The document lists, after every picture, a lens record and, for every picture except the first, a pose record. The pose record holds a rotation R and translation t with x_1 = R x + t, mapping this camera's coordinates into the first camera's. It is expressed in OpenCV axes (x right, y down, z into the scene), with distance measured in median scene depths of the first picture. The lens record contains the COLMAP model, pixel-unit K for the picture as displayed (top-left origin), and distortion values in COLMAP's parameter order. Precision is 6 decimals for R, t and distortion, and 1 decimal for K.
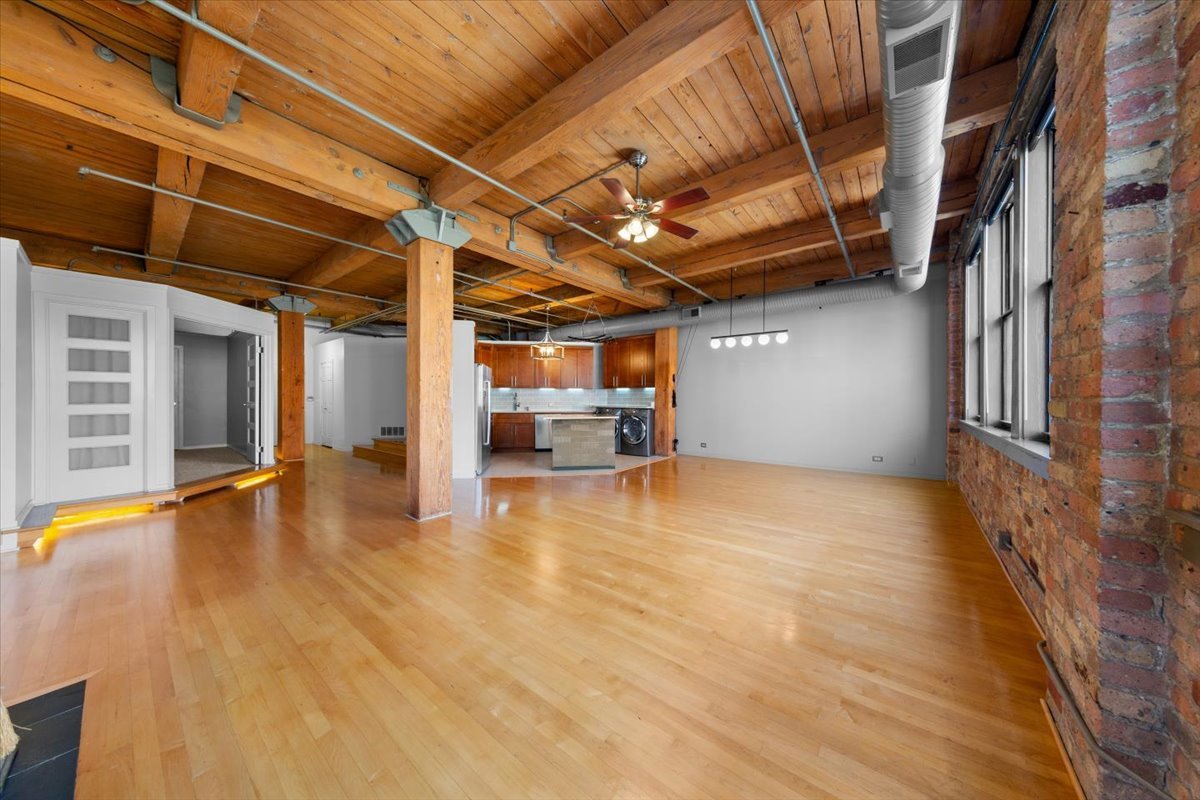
lens RADIAL K [[376.5, 0, 605.9], [0, 376.5, 400.6], [0, 0, 1]] dist [0.001111, 0.000052]
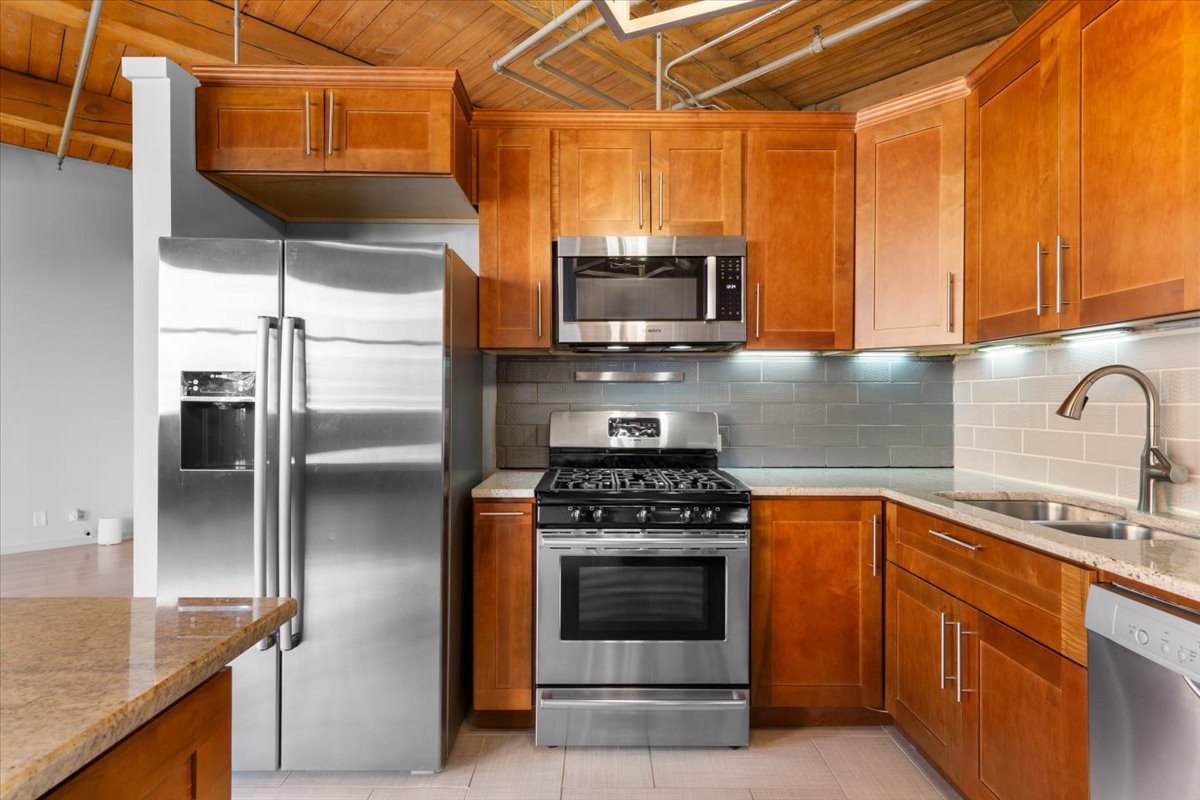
lens RADIAL K [[598.2, 0, 600.0], [0, 598.2, 400.0], [0, 0, 1]] dist [0.002510, 0.000282]
pose [[-0.126240, -0.000199, -0.992000, -0.023903], [-0.015305, 0.999881, 0.001747, -0.007537], [0.991882, 0.015403, -0.126228, 0.875645]]
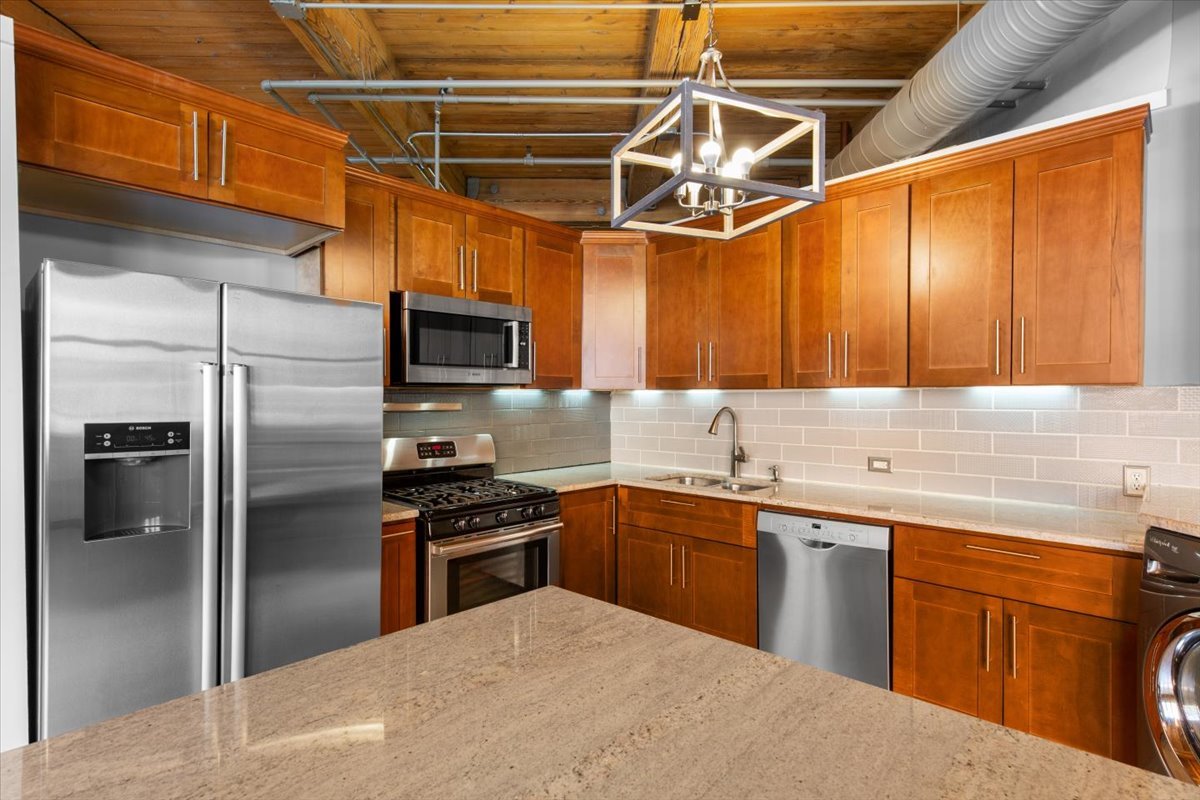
lens RADIAL K [[588.9, 0, 599.1], [0, 588.9, 403.4], [0, 0, 1]] dist [0.002247, -0.000220]
pose [[0.621657, 0.006046, -0.783266, 0.017247], [-0.009047, 0.999959, 0.000538, -0.023560], [0.783237, 0.006752, 0.621686, 0.702465]]
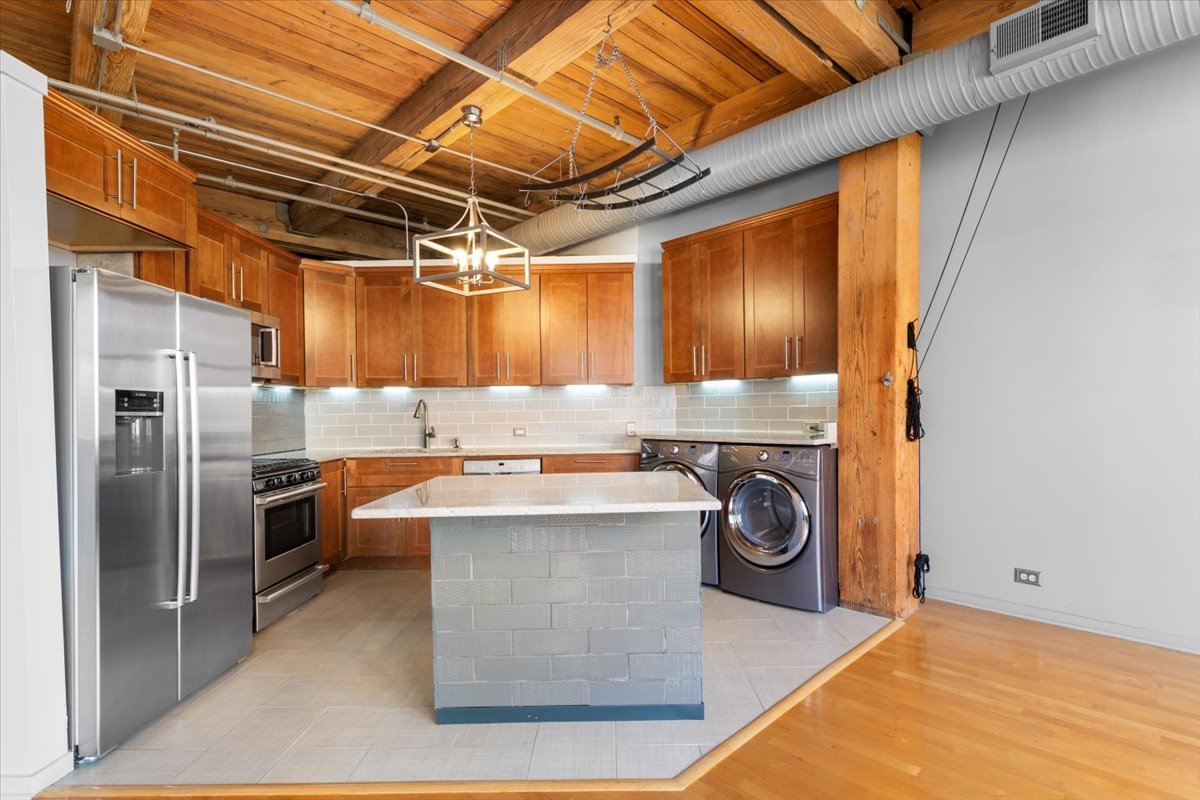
lens RADIAL K [[583.0, 0, 599.1], [0, 583.0, 415.6], [0, 0, 1]] dist [0.001063, -0.000074]
pose [[0.989468, -0.012193, -0.144236, 0.011735], [0.011597, 0.999920, -0.004977, -0.000898], [0.144285, 0.003252, 0.989531, 0.475807]]
